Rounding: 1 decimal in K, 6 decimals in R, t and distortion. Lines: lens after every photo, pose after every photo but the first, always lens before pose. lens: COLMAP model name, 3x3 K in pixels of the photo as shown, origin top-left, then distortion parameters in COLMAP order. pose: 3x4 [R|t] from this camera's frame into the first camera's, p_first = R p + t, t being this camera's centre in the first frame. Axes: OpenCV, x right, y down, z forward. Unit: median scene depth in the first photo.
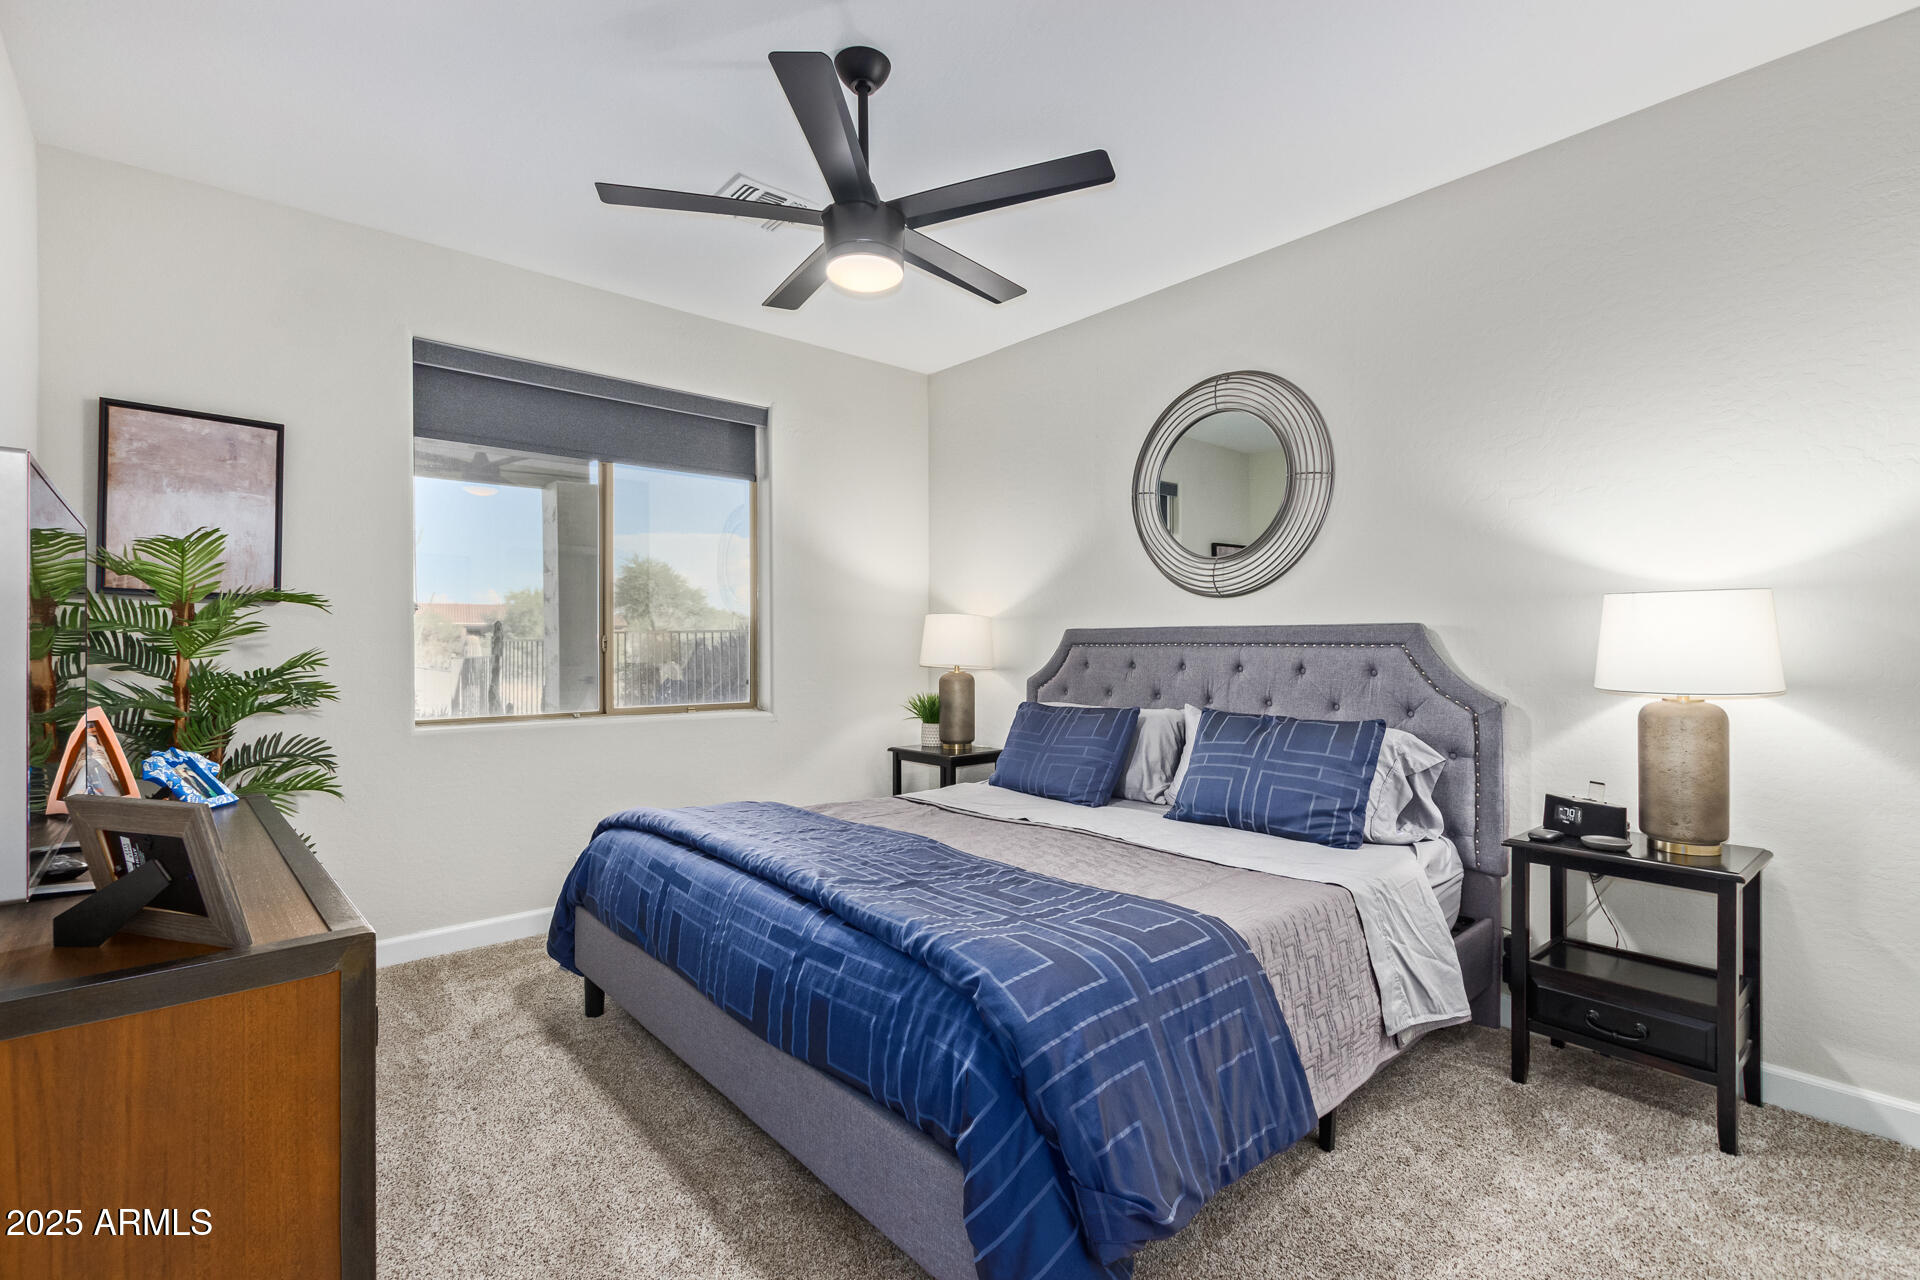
lens RADIAL K [[874.9, 0, 955.4], [0, 874.9, 648.5], [0, 0, 1]] dist [0.004453, -0.000939]
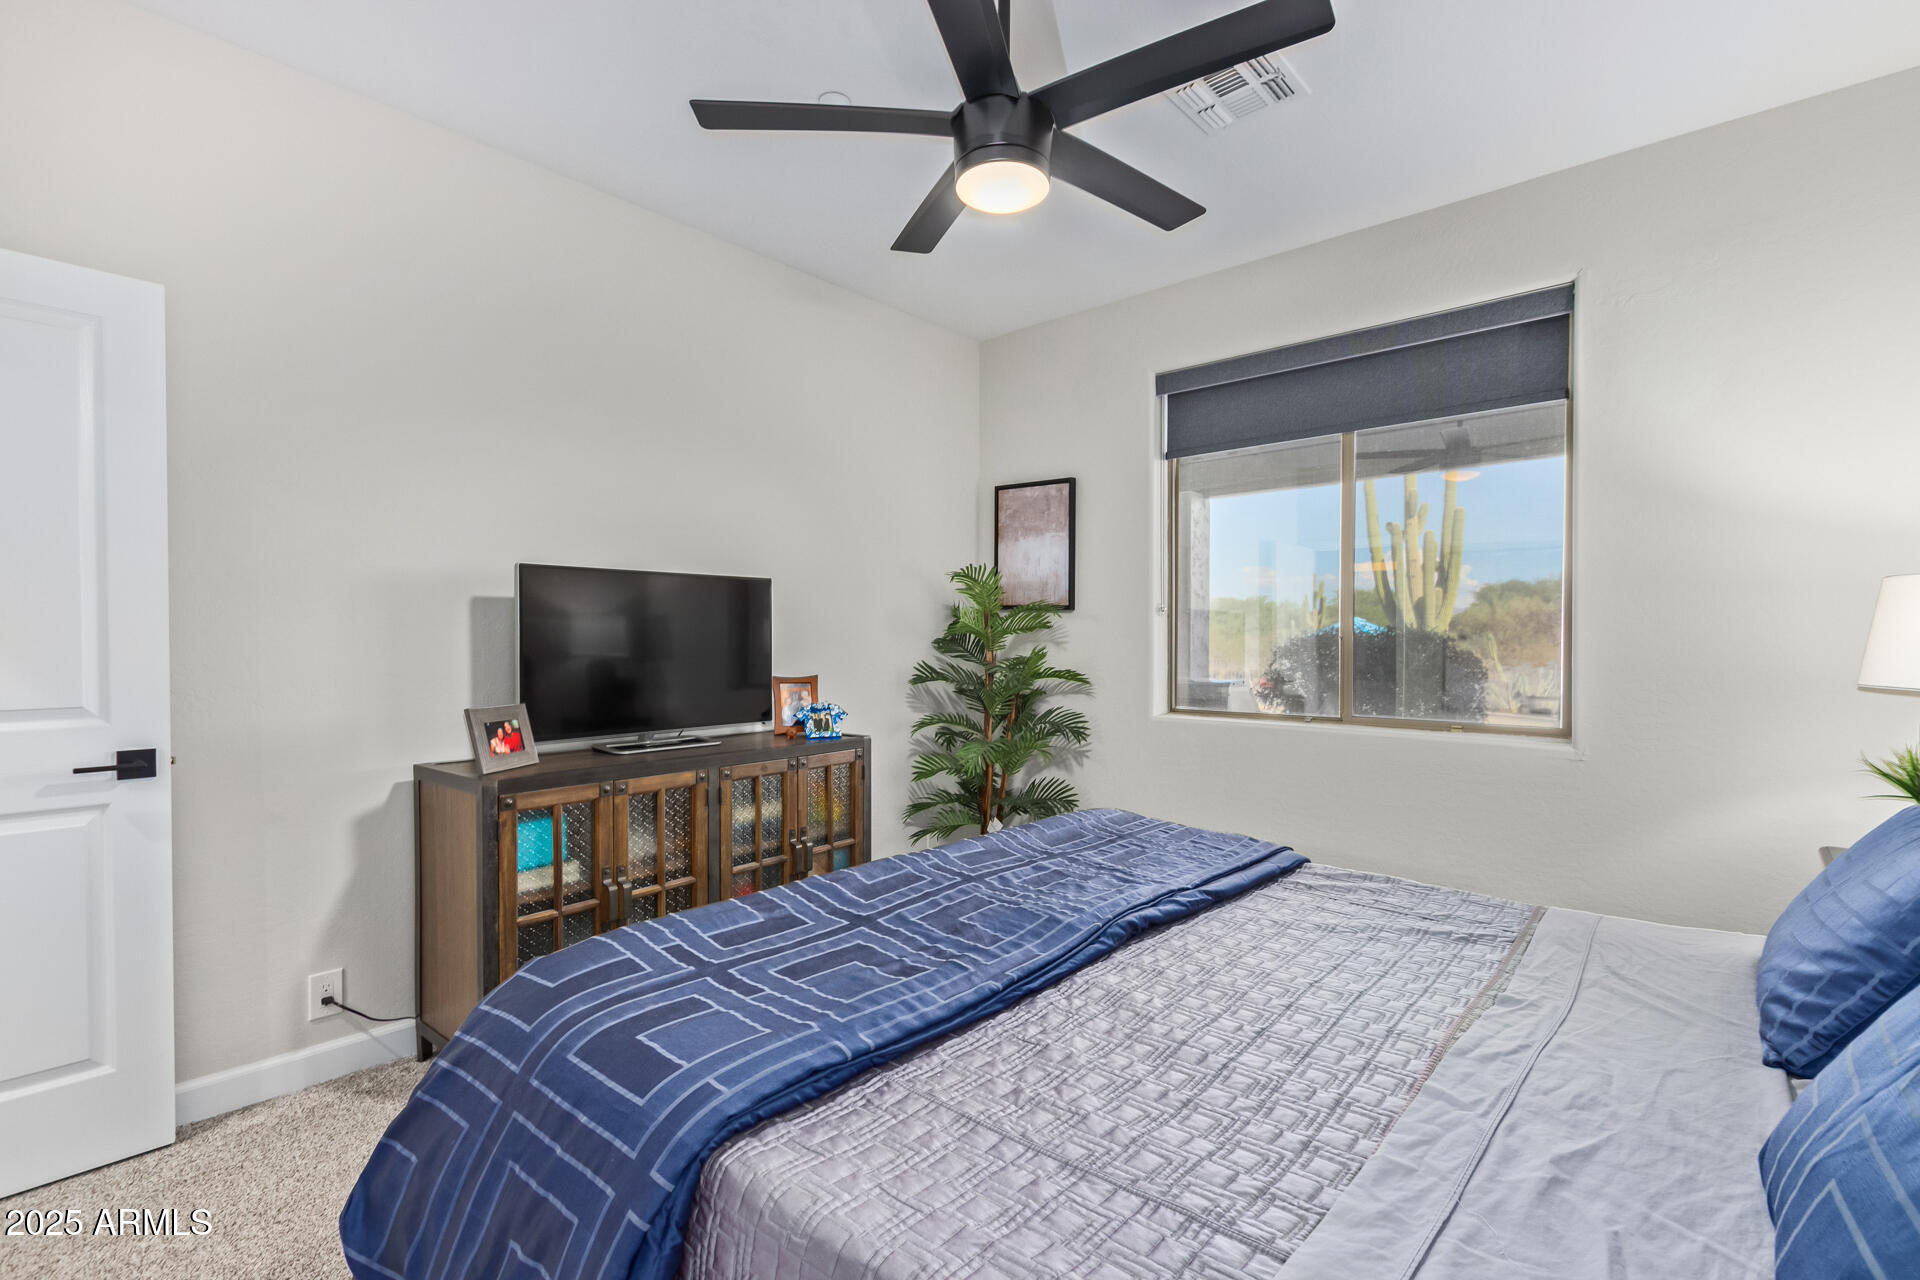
lens RADIAL K [[874.9, 0, 955.4], [0, 874.9, 648.5], [0, 0, 1]] dist [0.004453, -0.000939]
pose [[0.136988, 0.008390, -0.990537, 0.590499], [-0.004935, 0.999957, 0.007787, -0.003538], [0.990560, 0.003822, 0.137024, 0.706762]]
